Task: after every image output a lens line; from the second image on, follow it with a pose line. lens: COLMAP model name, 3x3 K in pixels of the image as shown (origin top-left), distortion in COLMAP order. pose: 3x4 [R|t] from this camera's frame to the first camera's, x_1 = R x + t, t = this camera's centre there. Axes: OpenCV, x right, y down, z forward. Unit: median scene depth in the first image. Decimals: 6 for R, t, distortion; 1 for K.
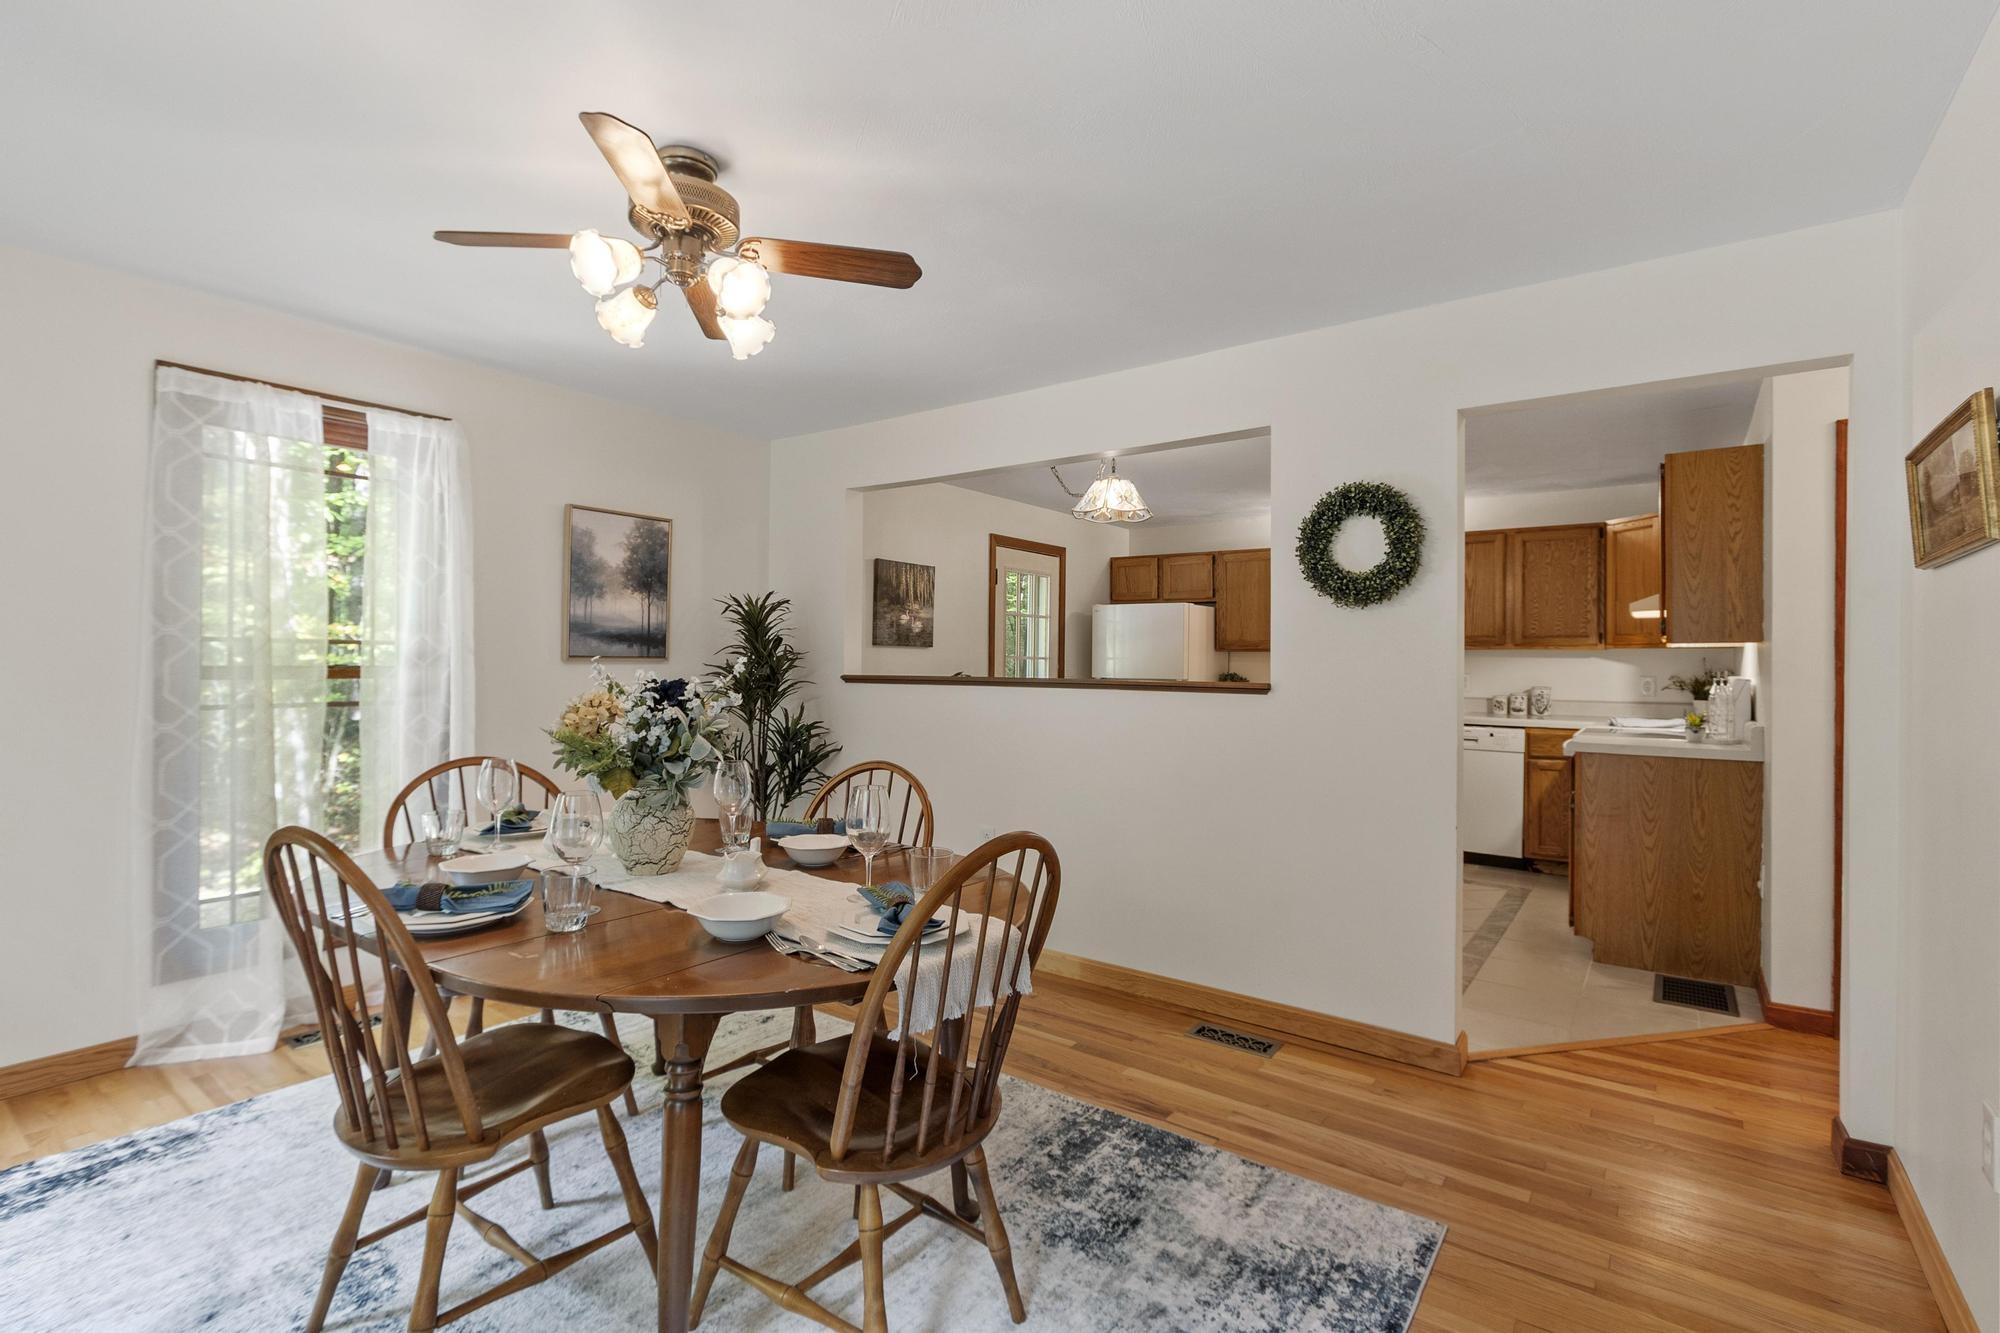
lens RADIAL K [[928.1, 0, 980.5], [0, 928.1, 665.7], [0, 0, 1]] dist [0.005529, -0.000223]
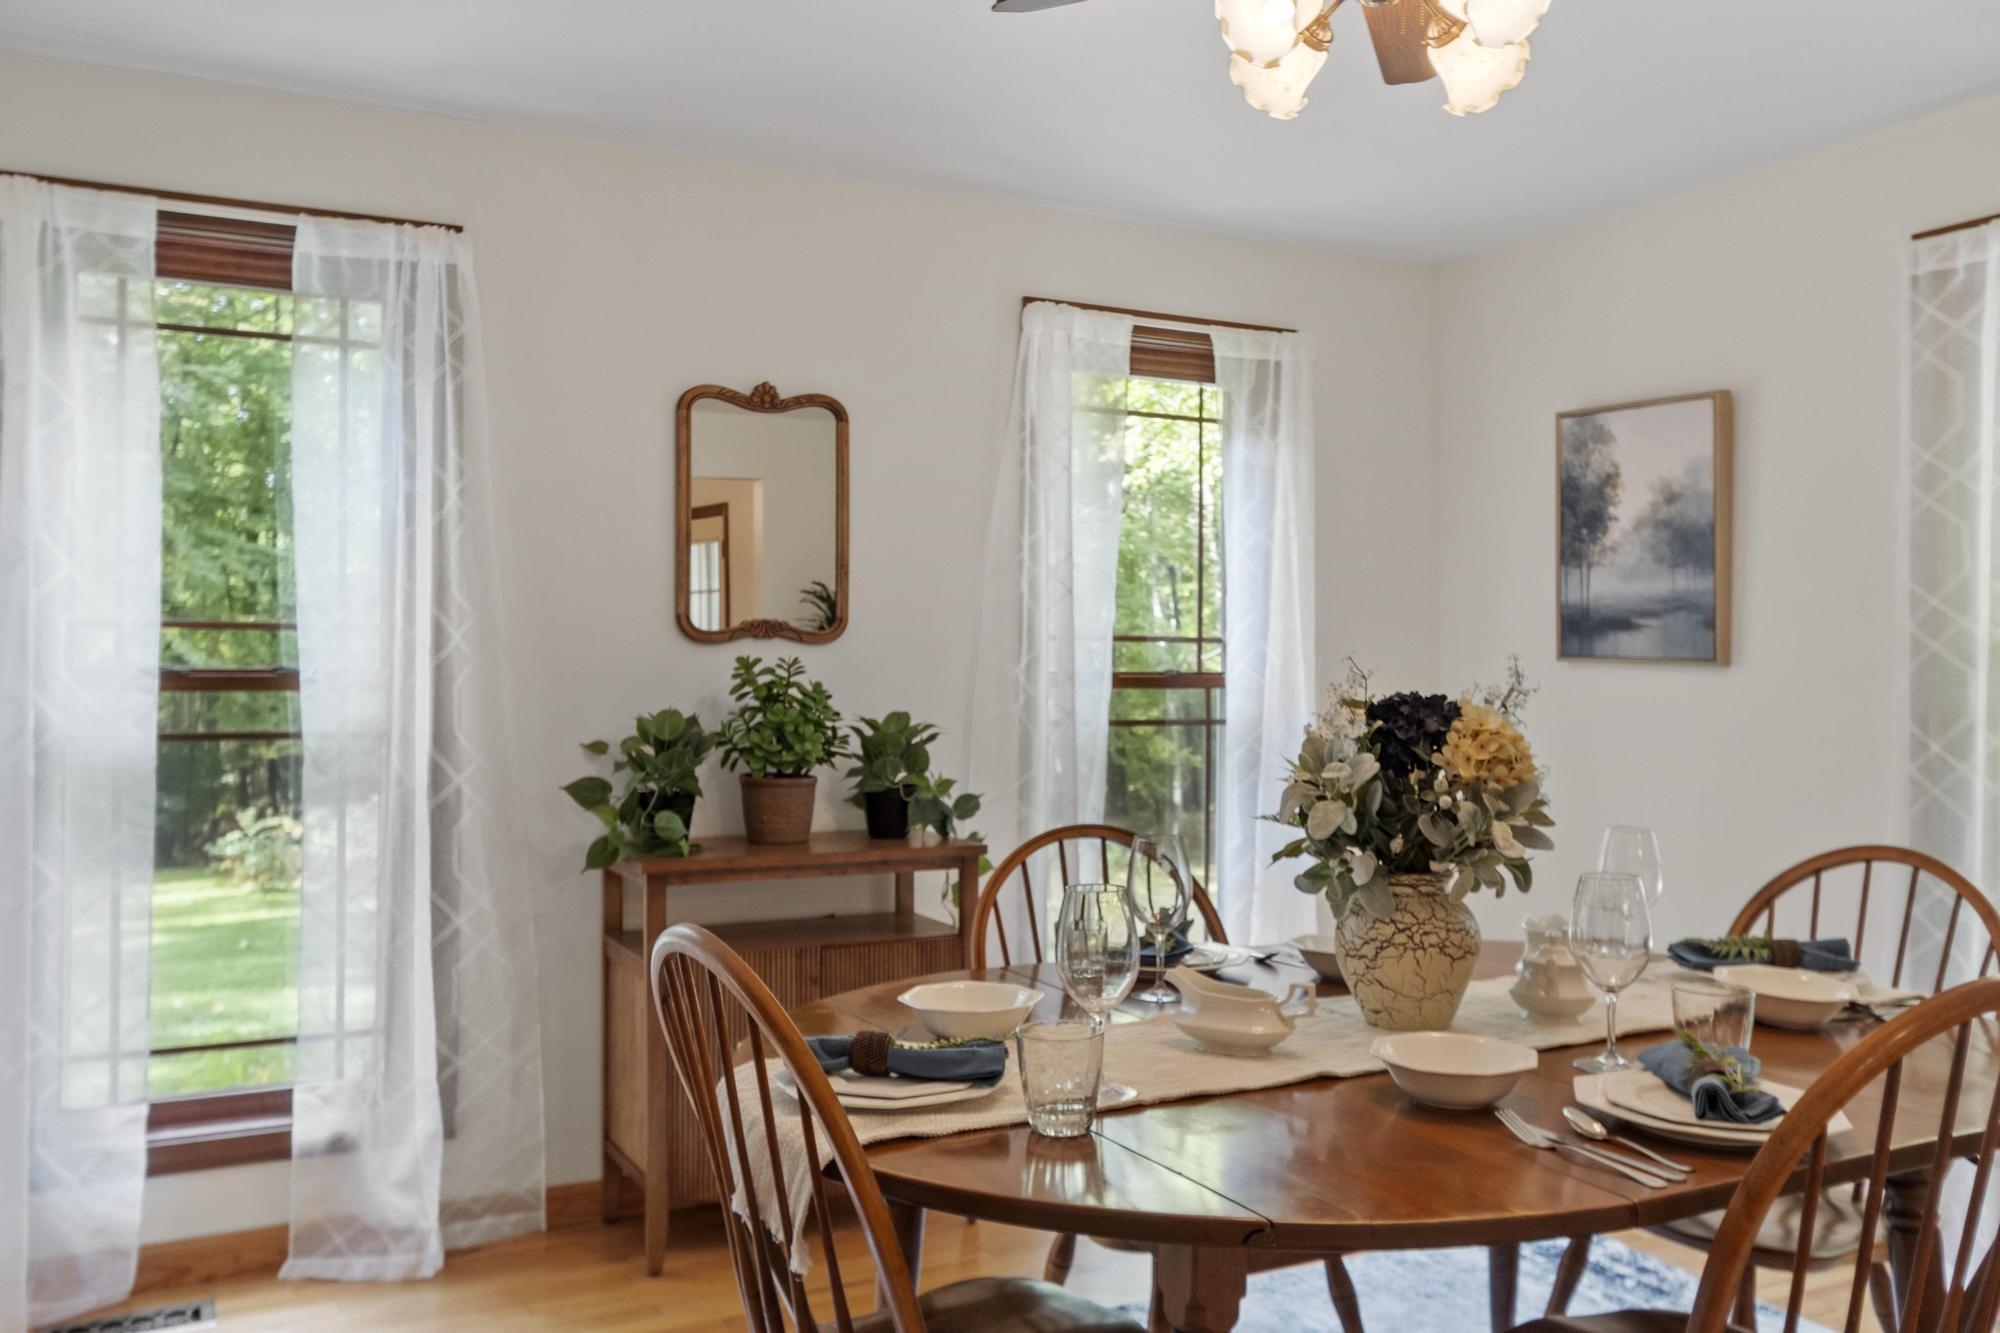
lens RADIAL K [[1618.1, 0, 993.8], [0, 1618.1, 650.3], [0, 0, 1]] dist [0.006365, 0.000669]
pose [[-0.426703, -0.014508, -0.904275, 0.483078], [-0.007679, 0.999893, -0.012418, 0.000277], [0.904359, 0.001645, -0.426769, 0.880792]]
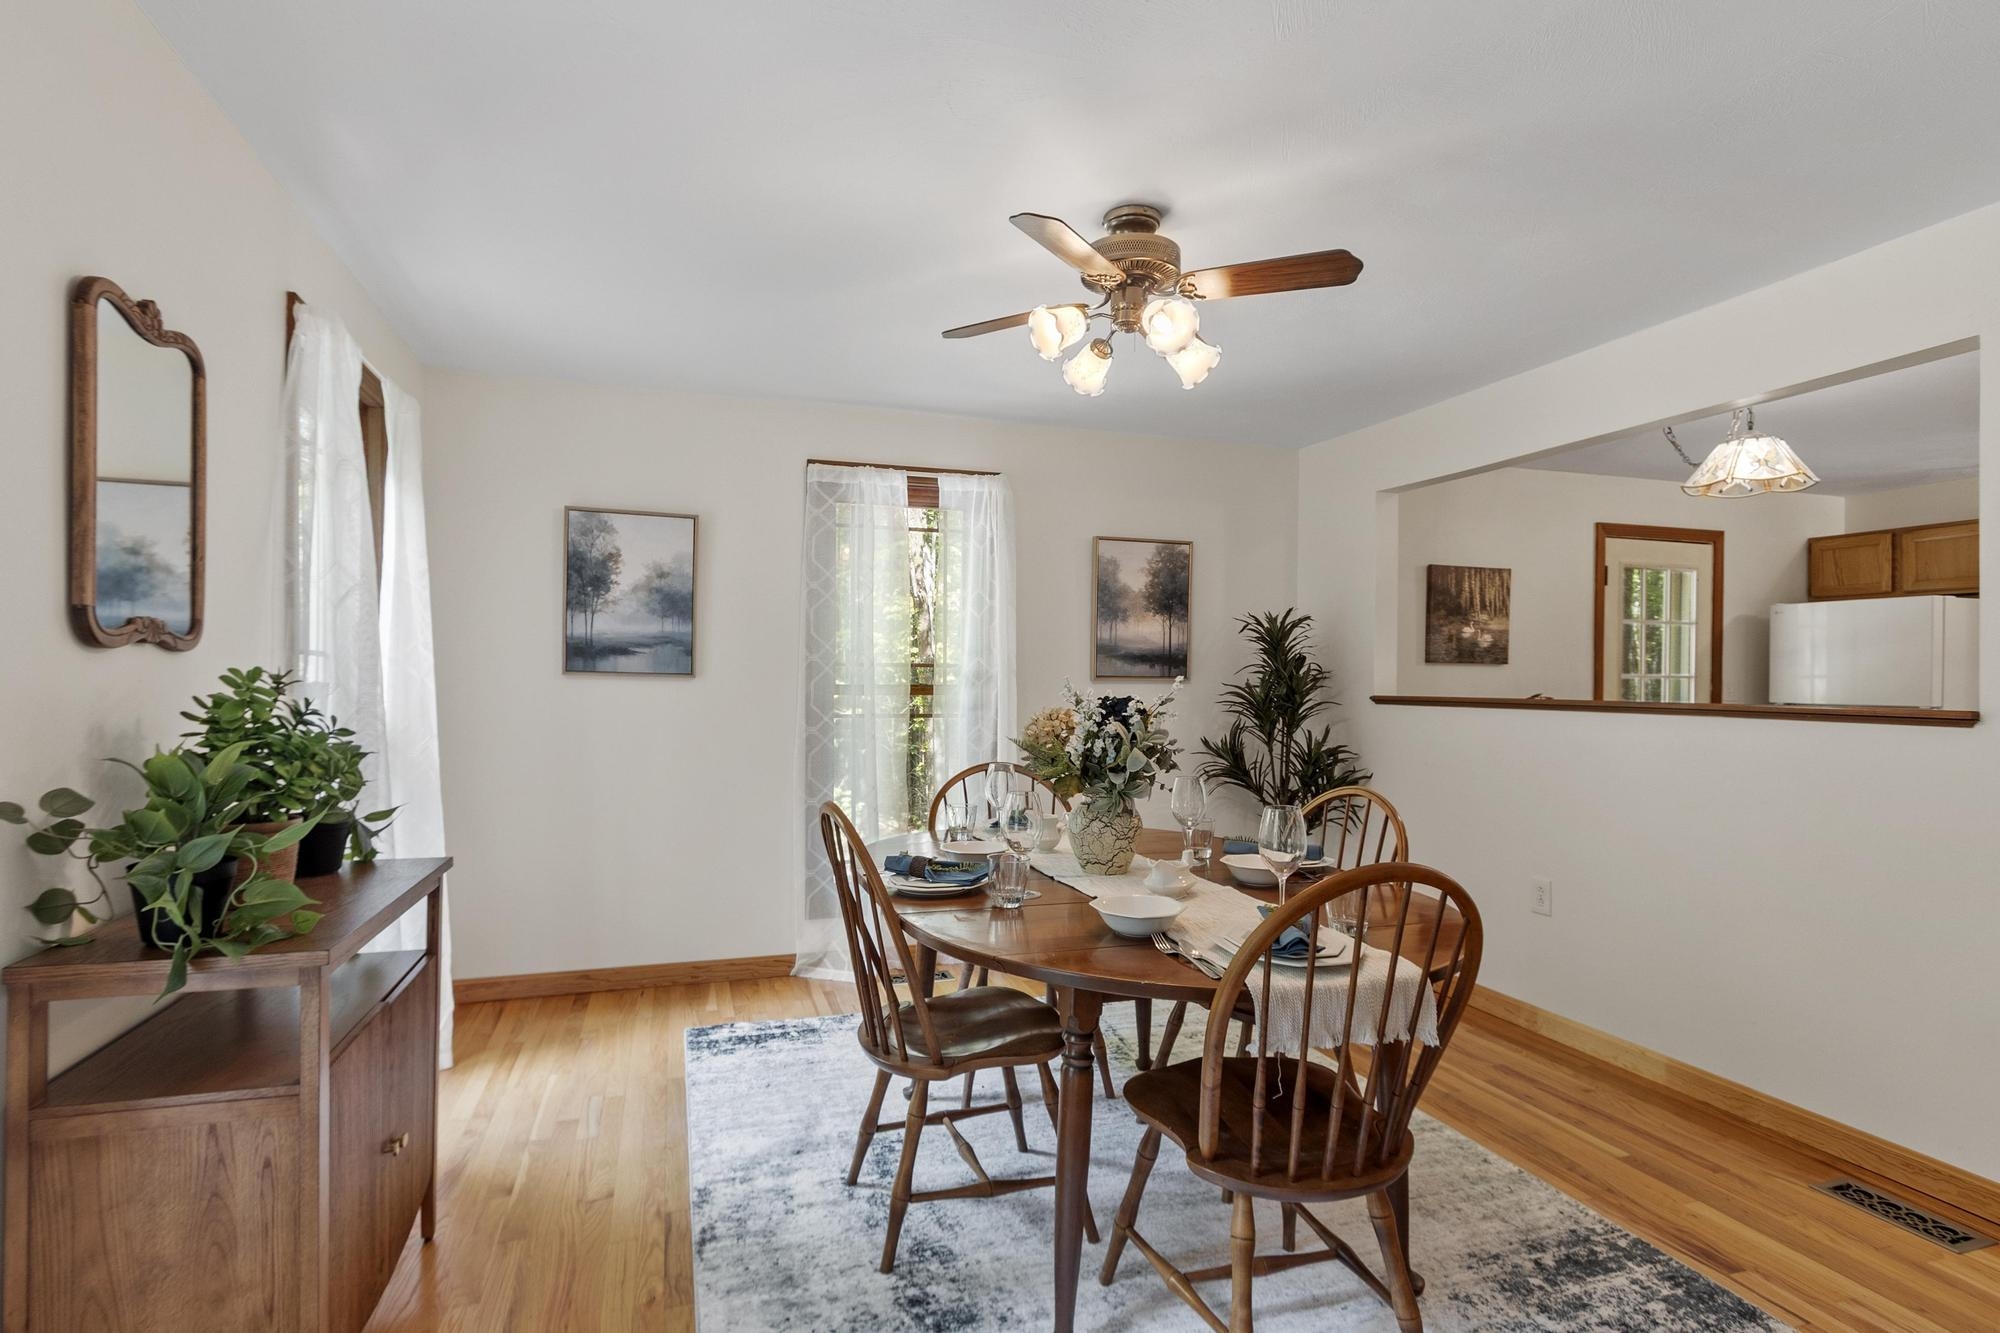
lens RADIAL K [[982.5, 0, 972.0], [0, 982.5, 683.4], [0, 0, 1]] dist [0.001774, 0.001016]
pose [[0.812865, 0.000386, -0.582452, 0.144310], [-0.002297, 0.999994, -0.002543, 0.002066], [0.582447, 0.003405, 0.812861, -0.024974]]
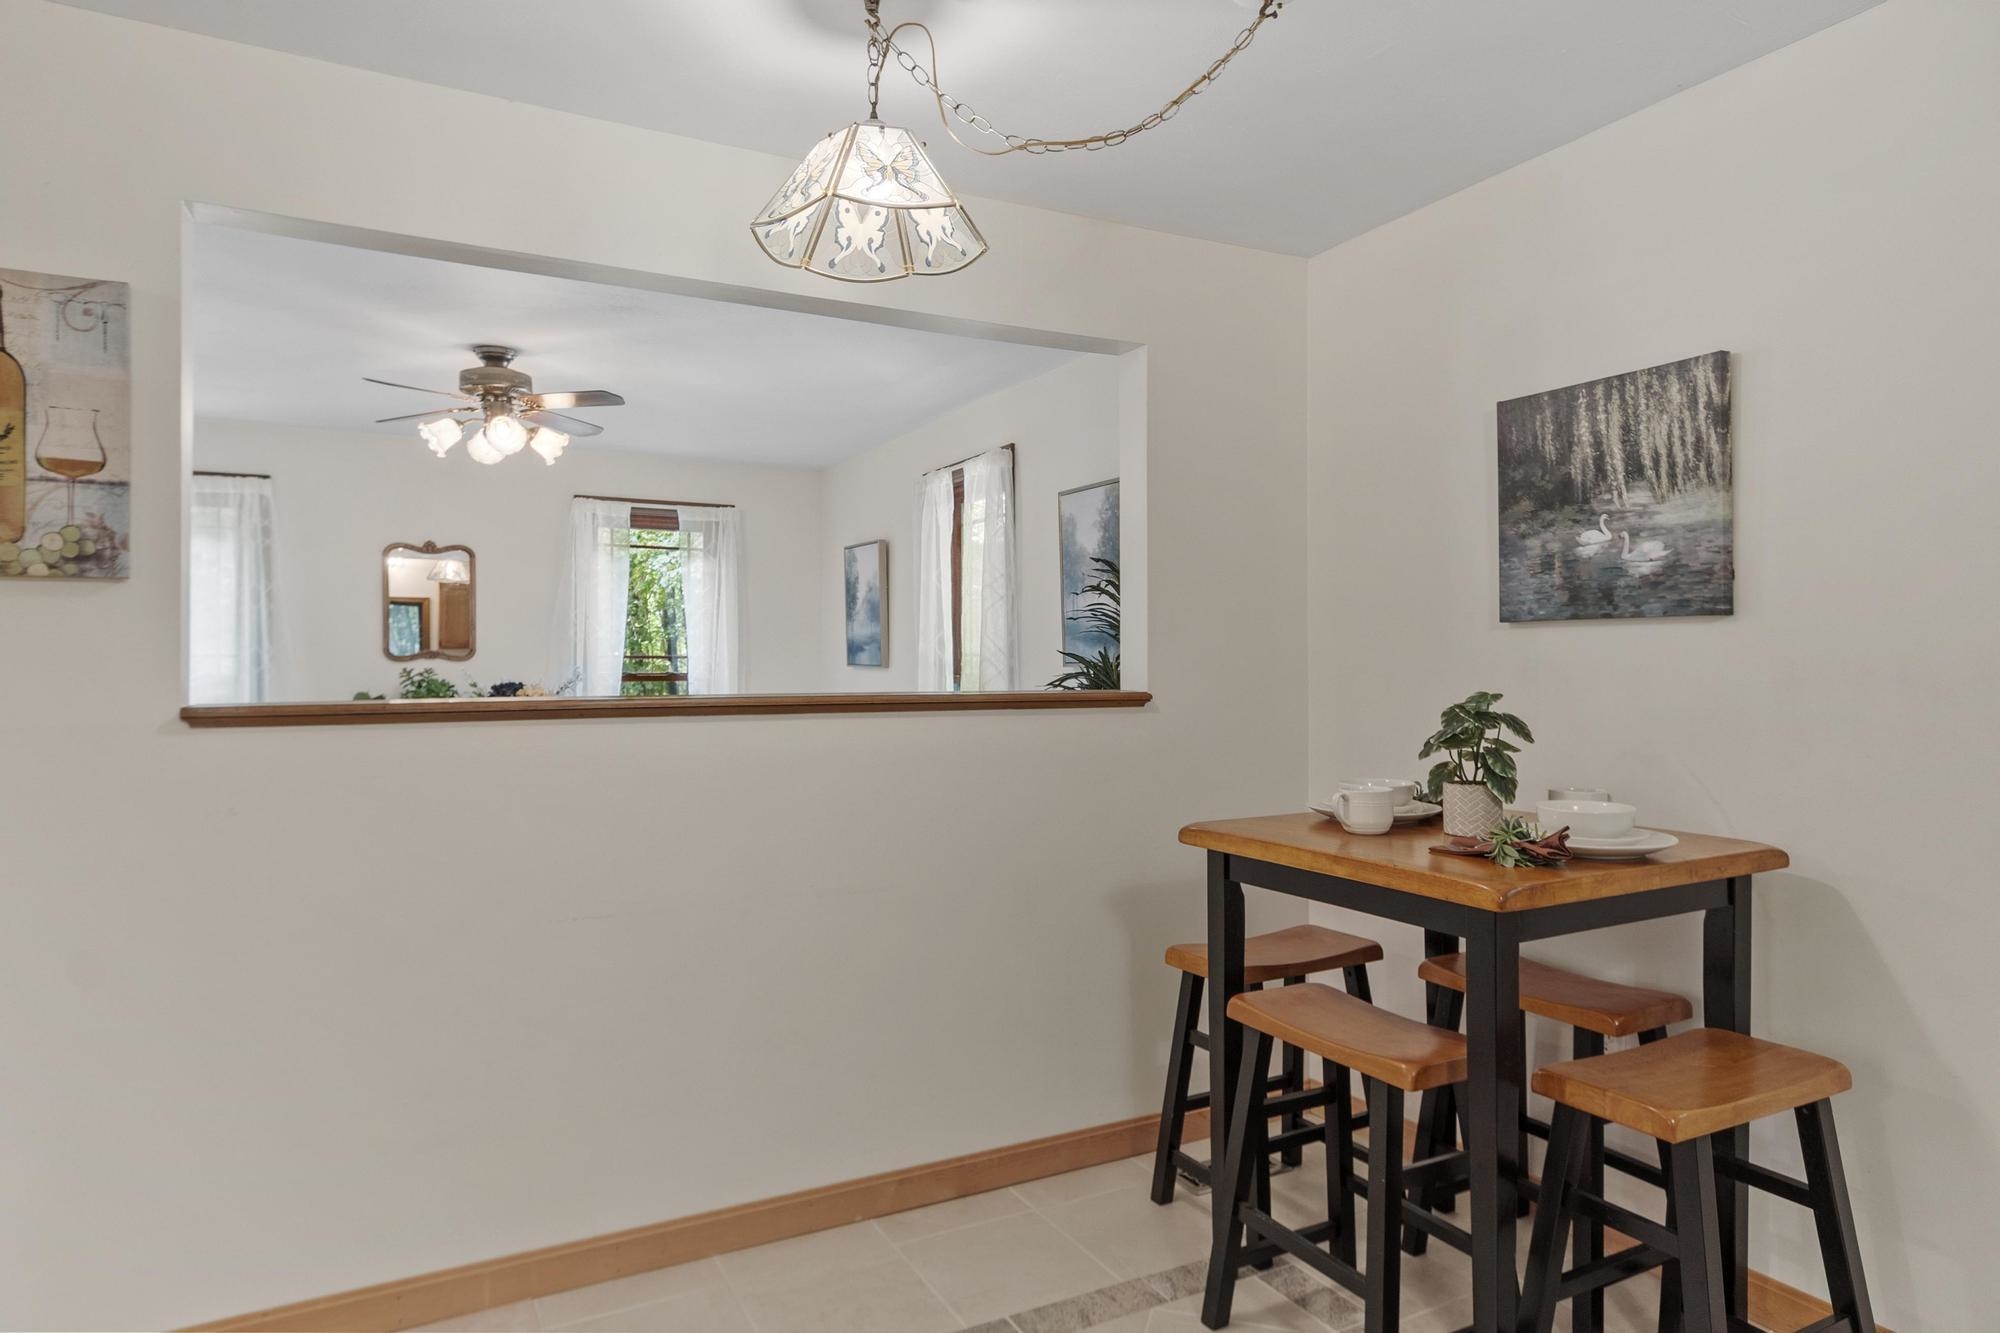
lens RADIAL K [[1135.7, 0, 979.9], [0, 1135.7, 667.2], [0, 0, 1]] dist [0.002931, 0.000122]
pose [[-0.421410, -0.002325, -0.906867, 0.765796], [0.000942, 0.999995, -0.003001, -0.003734], [0.906870, -0.002119, -0.421406, 1.838879]]
